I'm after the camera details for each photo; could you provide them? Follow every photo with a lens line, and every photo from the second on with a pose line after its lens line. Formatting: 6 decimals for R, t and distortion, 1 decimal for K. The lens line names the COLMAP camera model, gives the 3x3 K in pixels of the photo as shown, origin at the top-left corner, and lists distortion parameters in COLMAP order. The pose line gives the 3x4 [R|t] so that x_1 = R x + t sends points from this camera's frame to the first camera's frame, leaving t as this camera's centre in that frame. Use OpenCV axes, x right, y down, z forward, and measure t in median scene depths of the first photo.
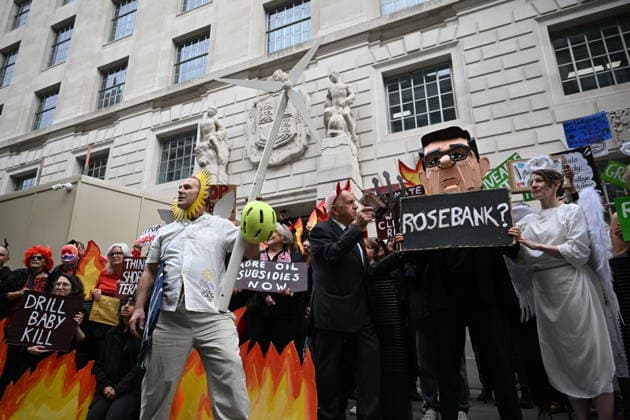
lens RADIAL K [[394.5, 0, 331.4], [0, 394.5, 225.6], [0, 0, 1]] dist [-0.003558, -0.001440]
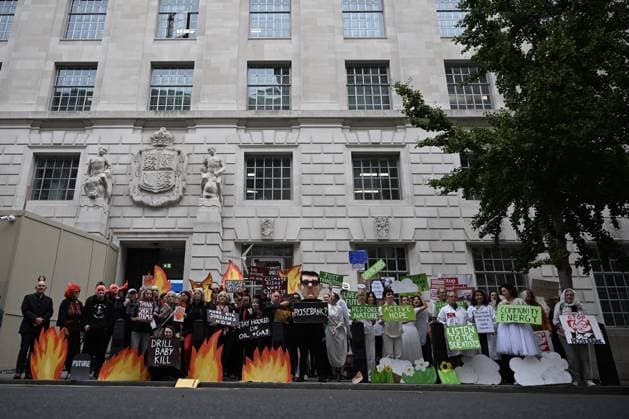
lens RADIAL K [[474.7, 0, 273.8], [0, 474.7, 185.7], [0, 0, 1]] dist [-0.000922, 0.002113]
pose [[0.920242, 0.155543, 0.359111, -0.353372], [-0.135149, 0.987477, -0.081384, -0.149548], [-0.367273, 0.026359, 0.929740, -0.577338]]
